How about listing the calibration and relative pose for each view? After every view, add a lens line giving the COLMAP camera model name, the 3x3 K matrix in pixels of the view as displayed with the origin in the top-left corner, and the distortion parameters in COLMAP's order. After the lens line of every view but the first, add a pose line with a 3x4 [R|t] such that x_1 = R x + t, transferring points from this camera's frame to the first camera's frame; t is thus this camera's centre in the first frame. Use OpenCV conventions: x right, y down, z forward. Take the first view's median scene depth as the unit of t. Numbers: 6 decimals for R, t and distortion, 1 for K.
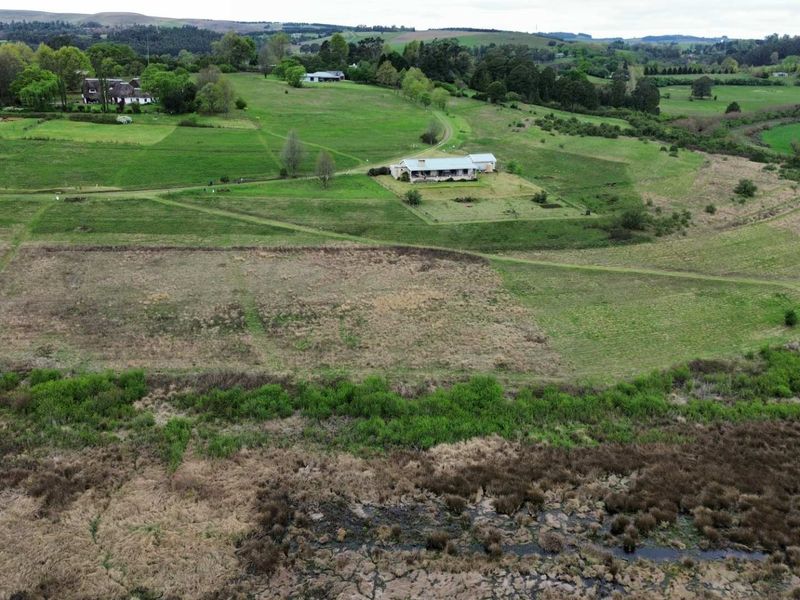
lens RADIAL K [[752.4, 0, 402.5], [0, 752.4, 299.0], [0, 0, 1]] dist [0.097617, -0.124793]
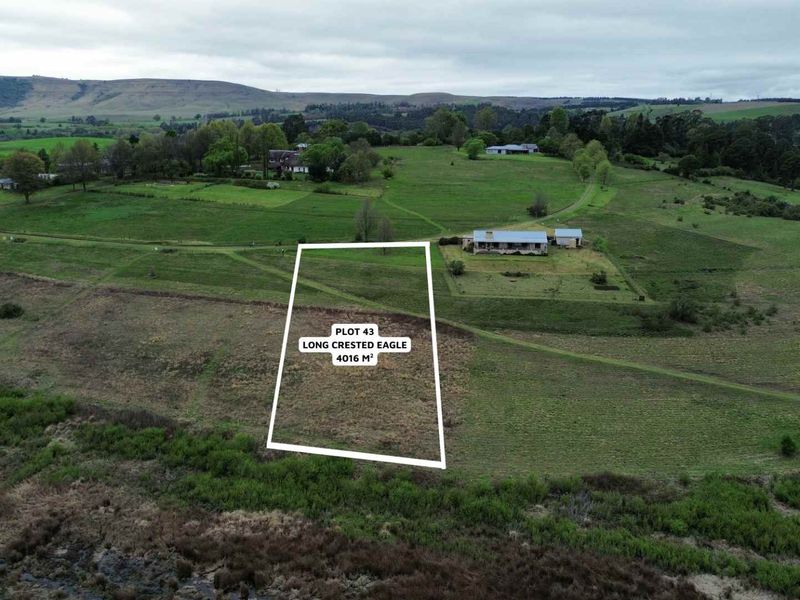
lens RADIAL K [[752.4, 0, 402.5], [0, 752.4, 299.0], [0, 0, 1]] dist [0.097617, -0.124793]
pose [[0.925048, 0.082240, -0.370841, 0.299637], [-0.115382, 0.990988, -0.068047, -0.018773], [0.361903, 0.105735, 0.926200, 0.065598]]
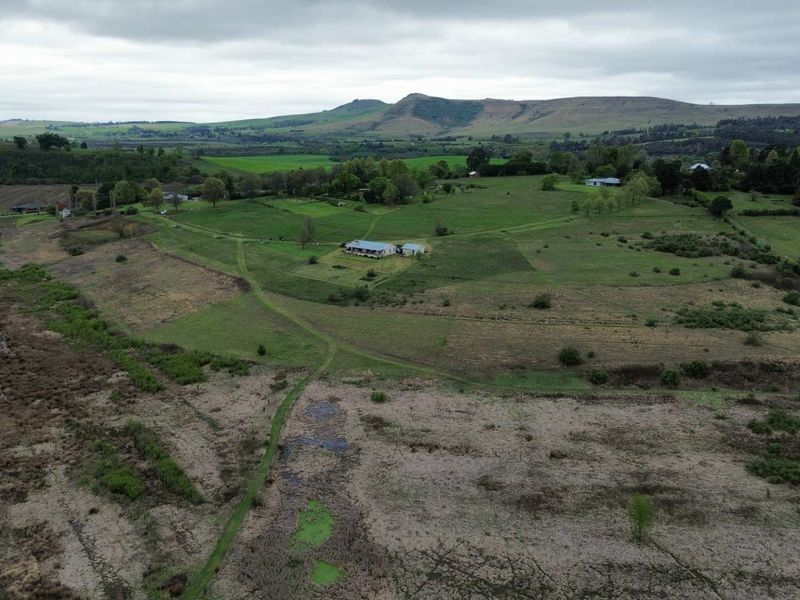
lens RADIAL K [[752.4, 0, 402.5], [0, 752.4, 299.0], [0, 0, 1]] dist [0.097617, -0.124793]
pose [[0.559733, 0.173170, -0.810378, 1.368281], [-0.258178, 0.965691, 0.028034, -0.141896], [0.787429, 0.193530, 0.585237, 0.214672]]
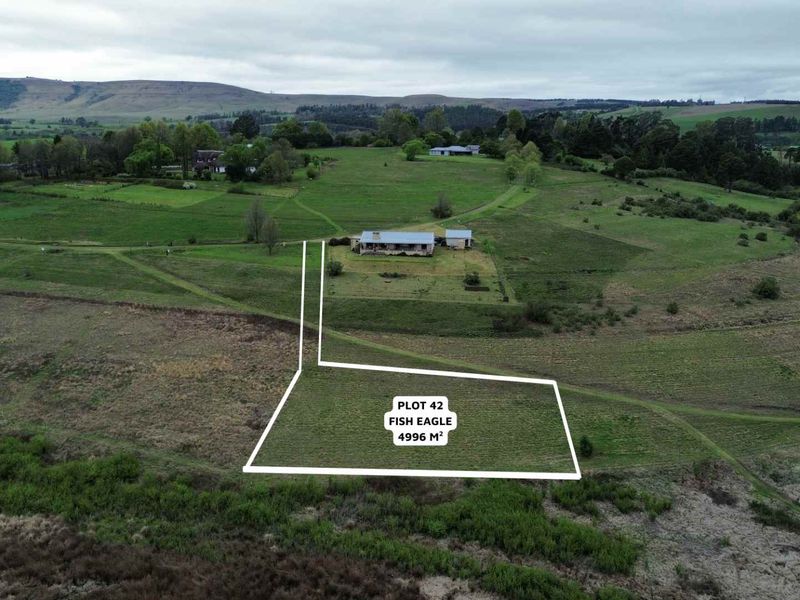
lens RADIAL K [[752.4, 0, 402.5], [0, 752.4, 299.0], [0, 0, 1]] dist [0.097617, -0.124793]
pose [[0.924560, 0.082087, -0.372090, 0.438781], [-0.116185, 0.990749, -0.070124, -0.035792], [0.362891, 0.108065, 0.925544, 0.126009]]
